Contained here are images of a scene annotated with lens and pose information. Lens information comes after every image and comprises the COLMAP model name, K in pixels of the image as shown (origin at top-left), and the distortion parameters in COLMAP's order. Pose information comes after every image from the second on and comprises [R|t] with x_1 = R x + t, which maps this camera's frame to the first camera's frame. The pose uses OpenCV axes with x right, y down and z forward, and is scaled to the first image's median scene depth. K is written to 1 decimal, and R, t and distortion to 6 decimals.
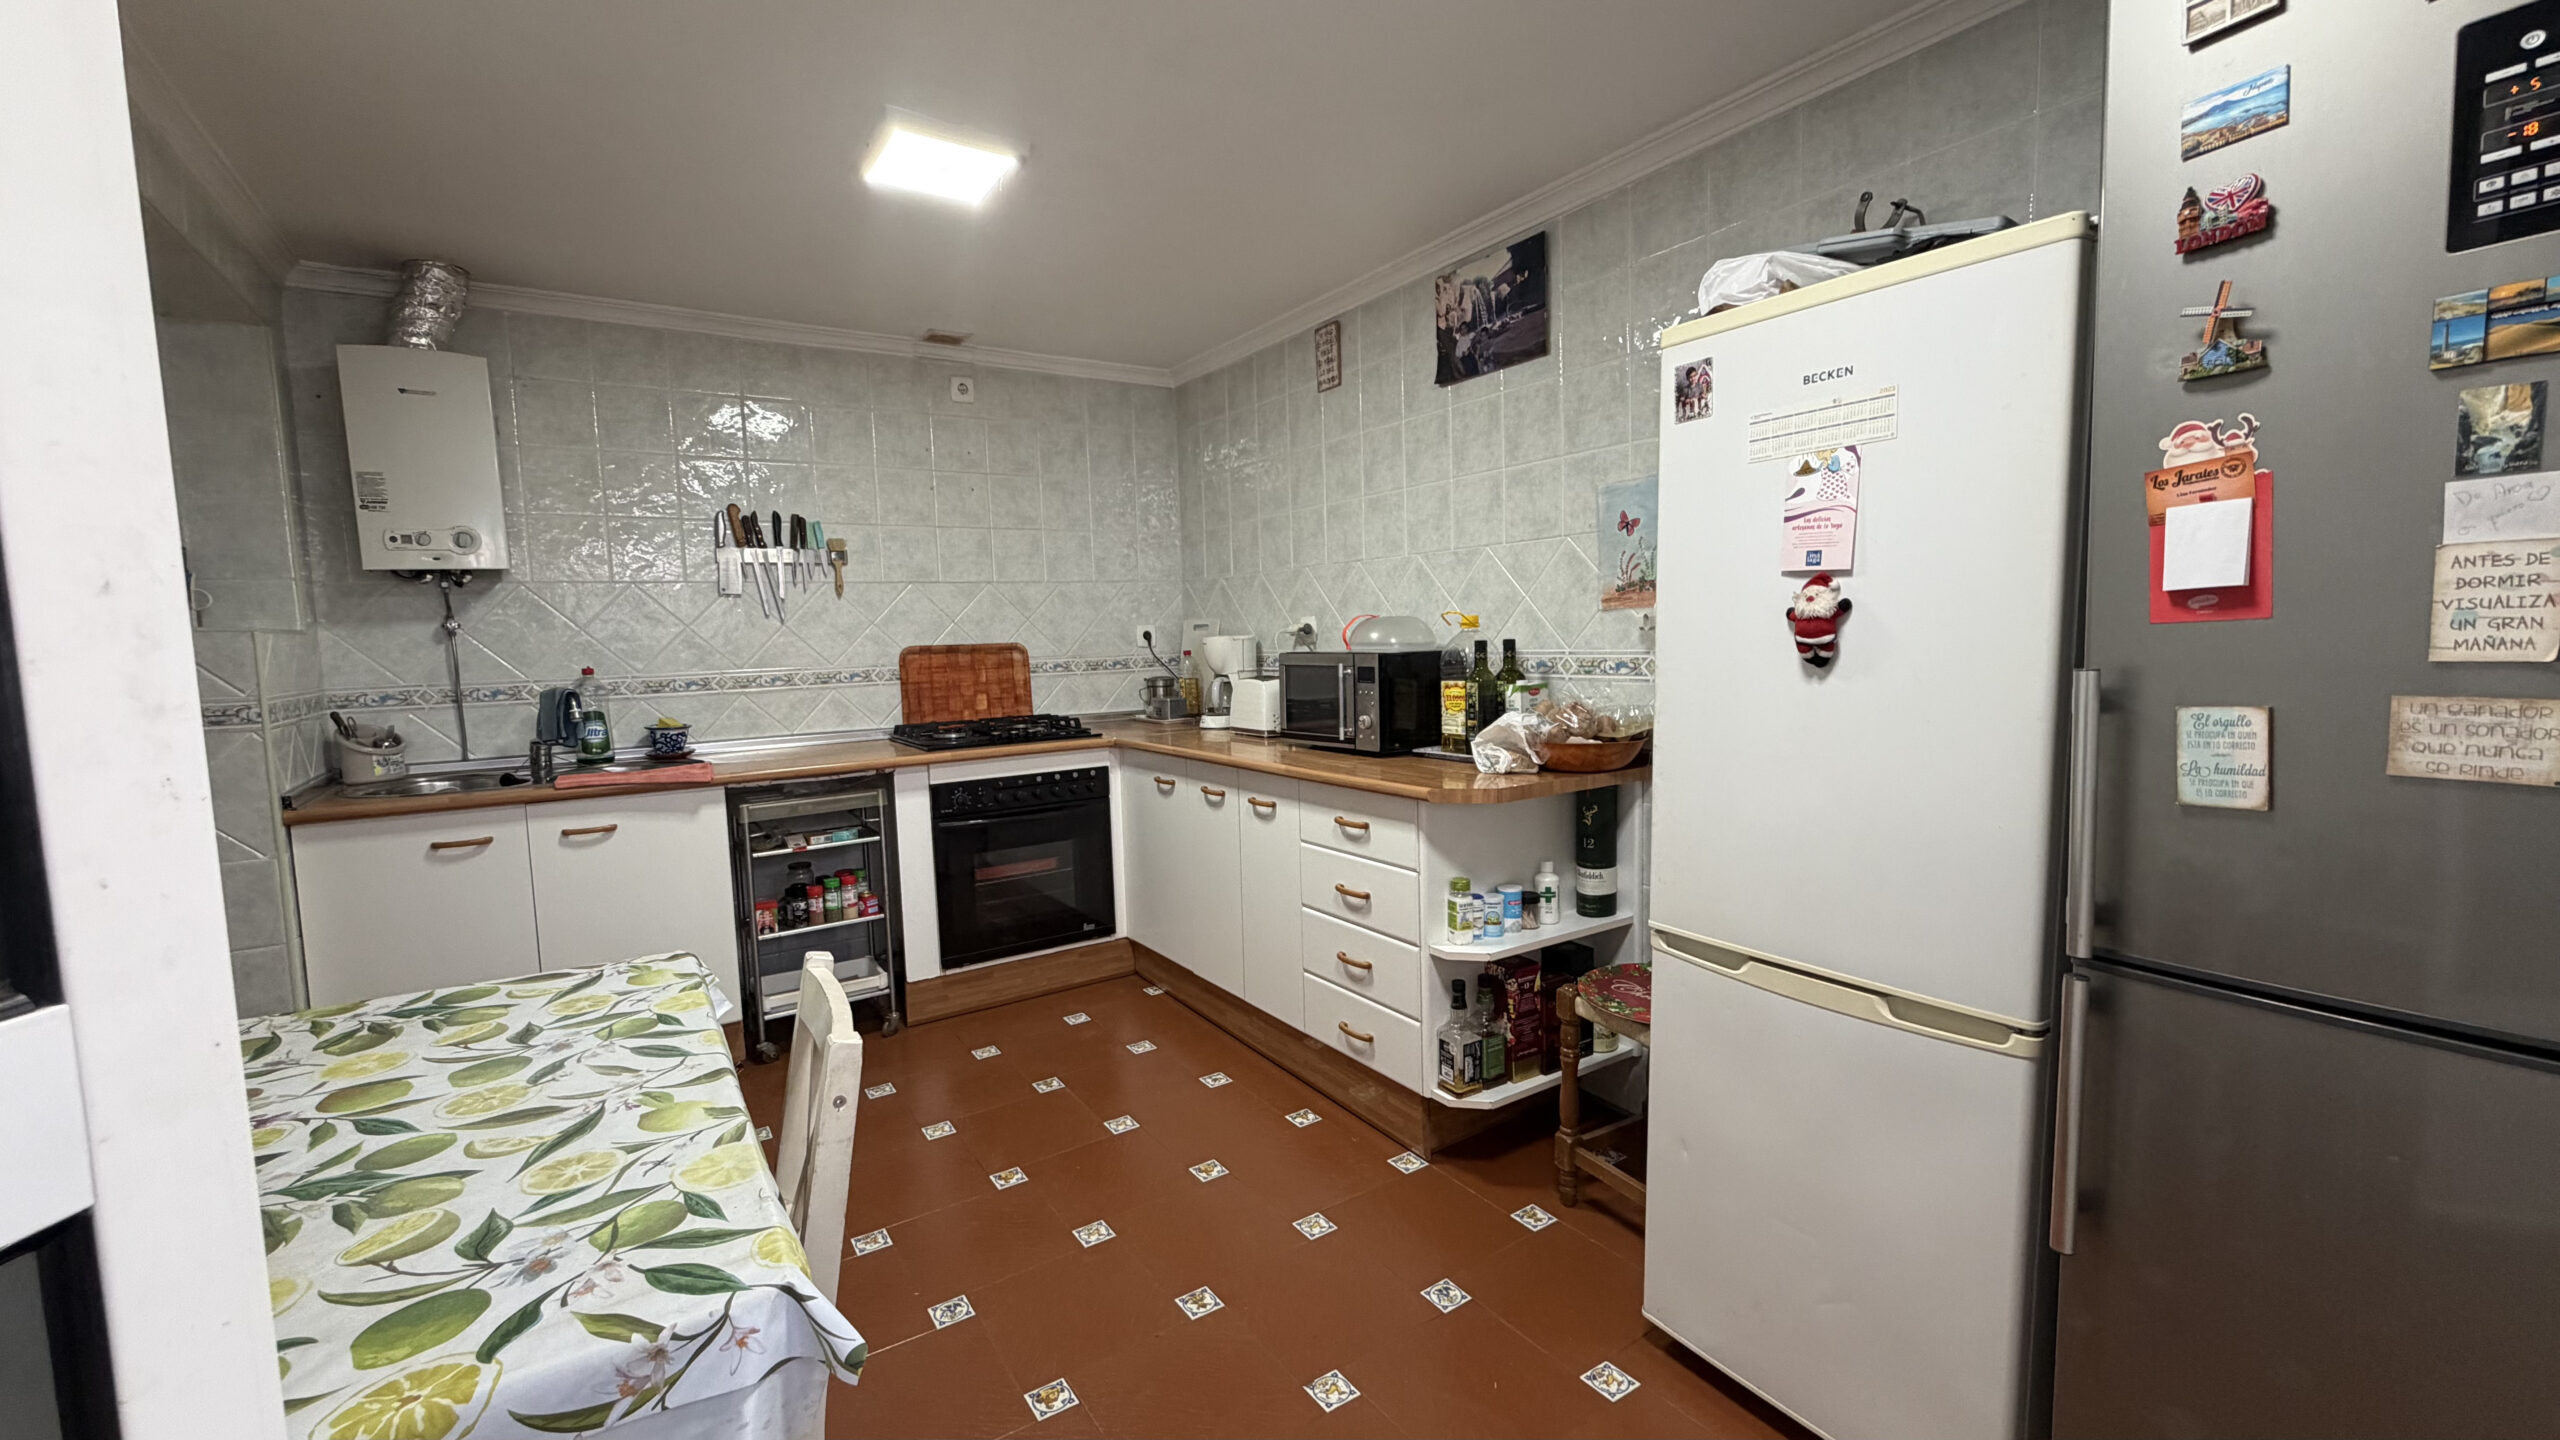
lens RADIAL K [[1022.6, 0, 1271.7], [0, 1022.6, 717.3], [0, 0, 1]] dist [0.000756, 0.000387]
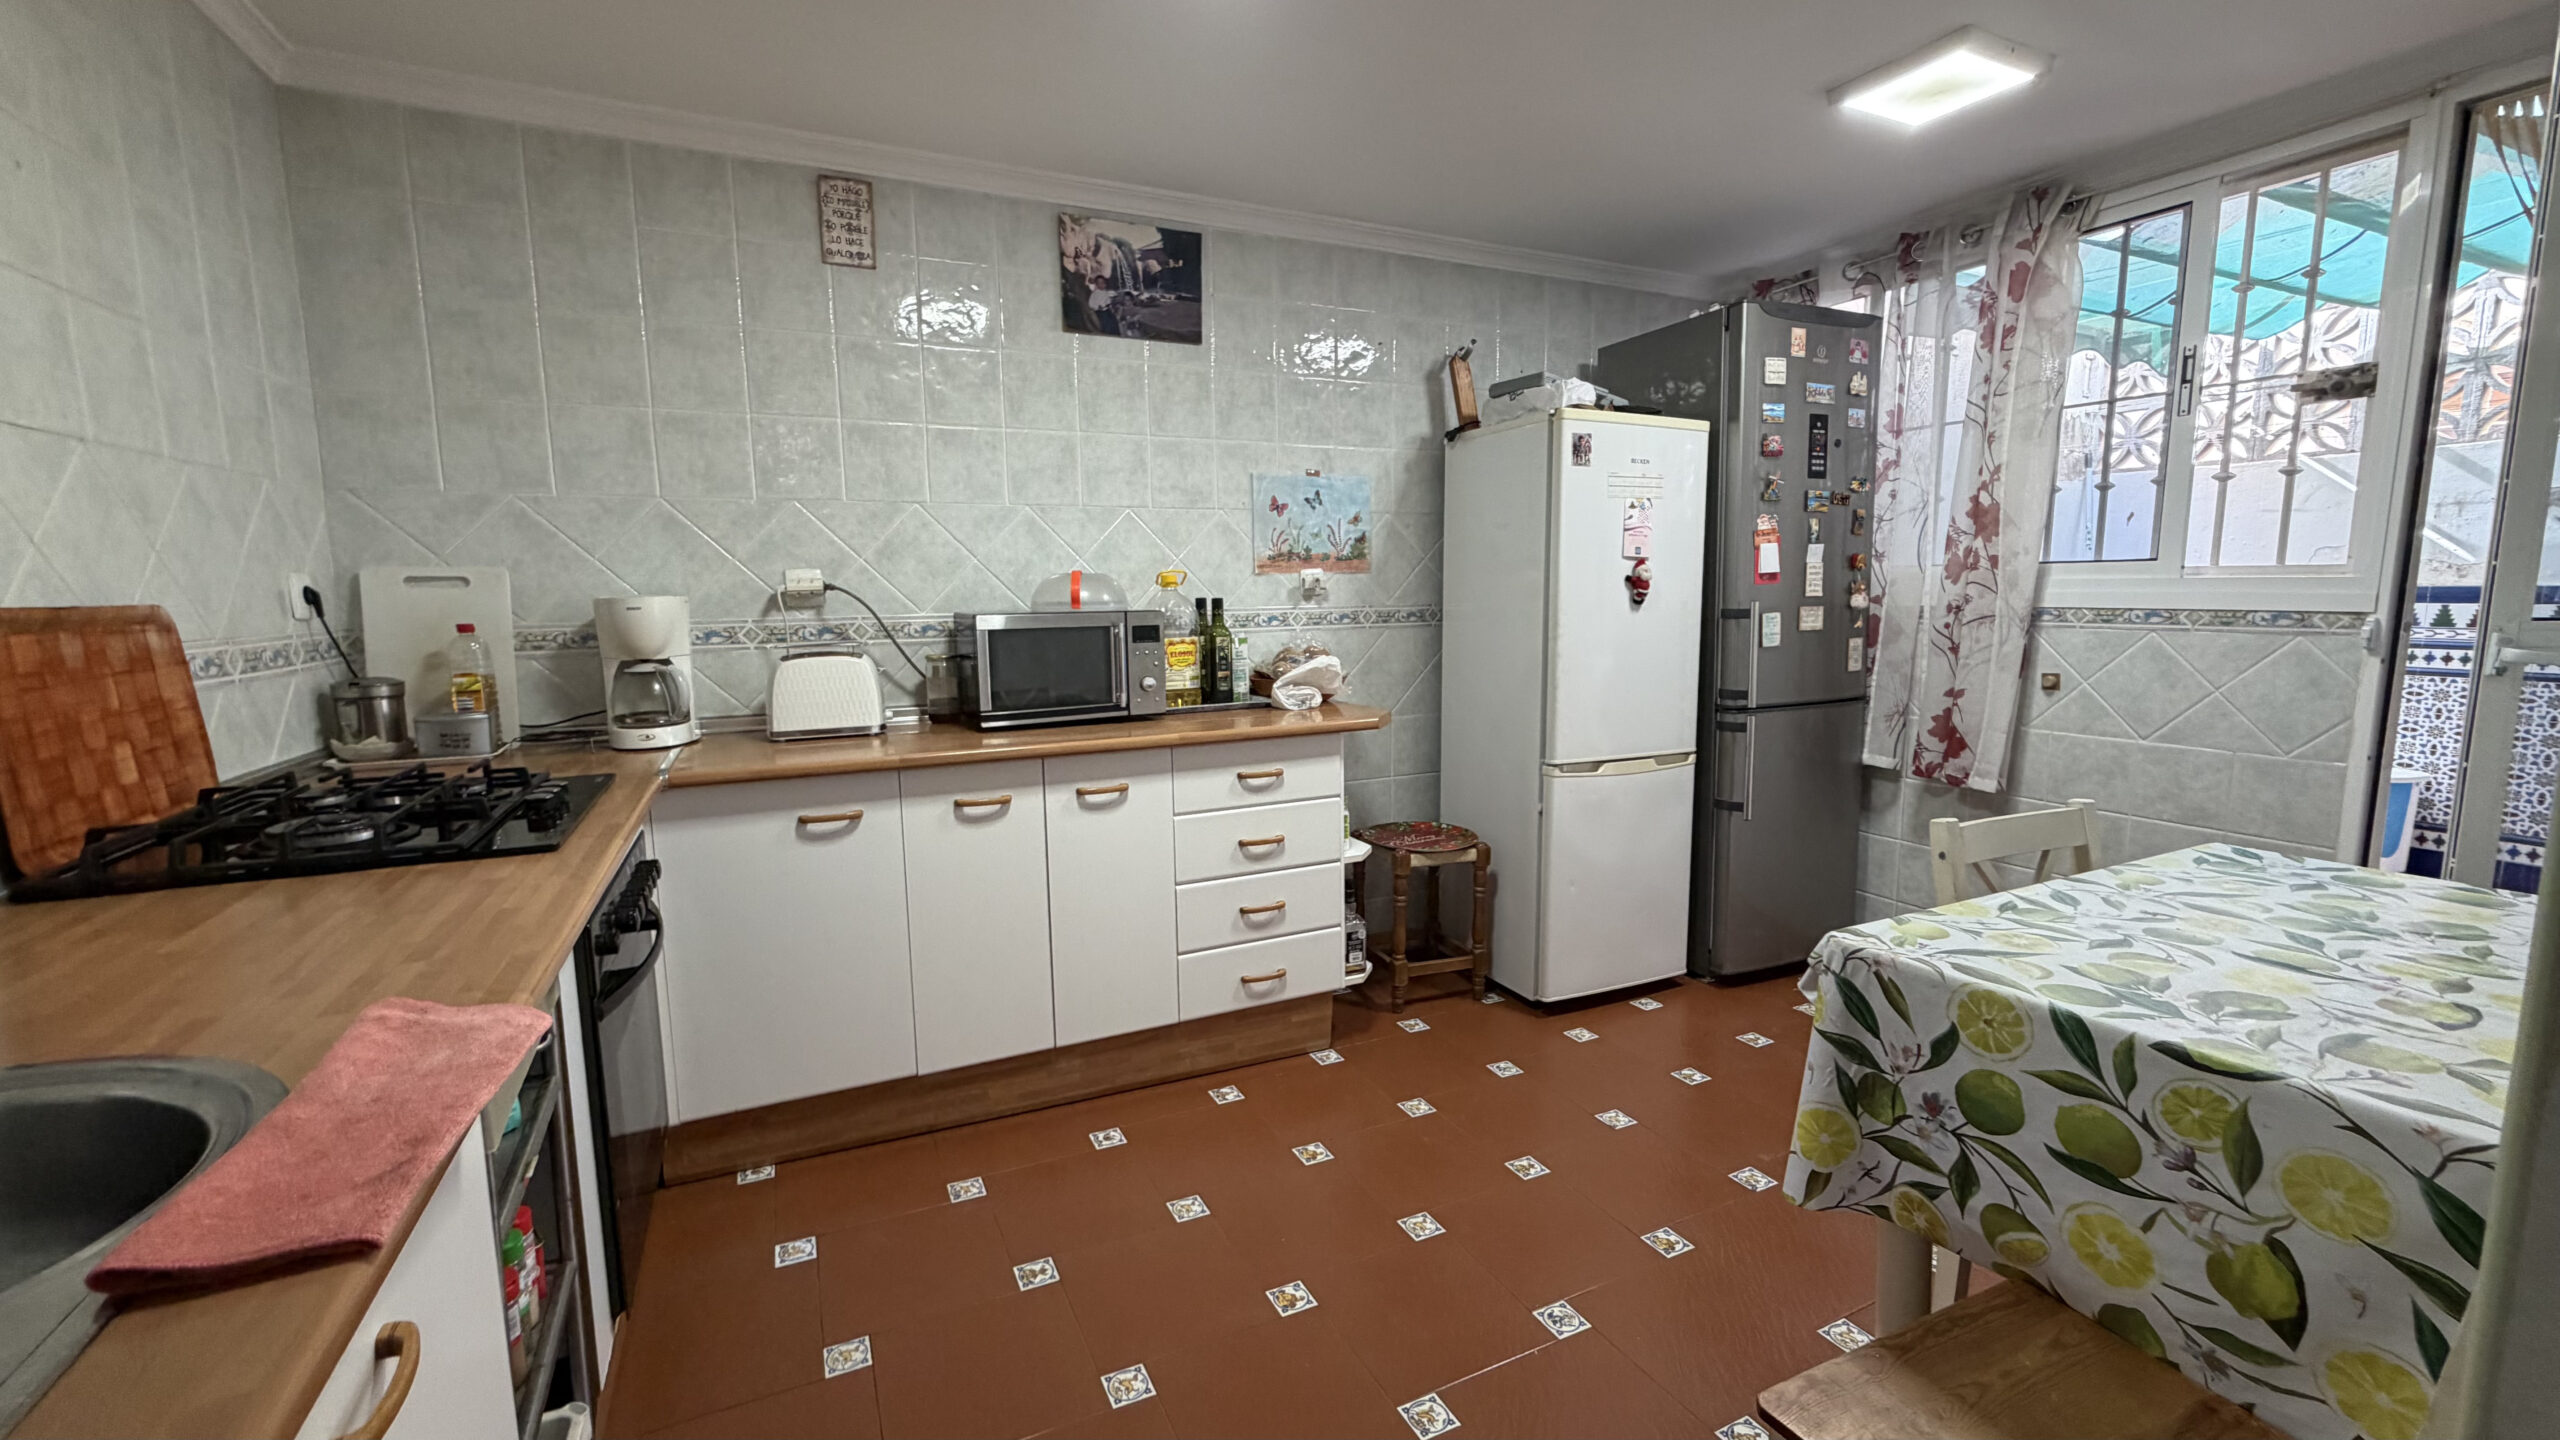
lens RADIAL K [[1022.6, 0, 1271.7], [0, 1022.6, 717.3], [0, 0, 1]] dist [0.000756, 0.000387]
pose [[0.138231, -0.099001, 0.985439, -0.888550], [0.090318, 0.992106, 0.087002, -0.039245], [-0.986273, 0.076976, 0.146081, 0.805368]]
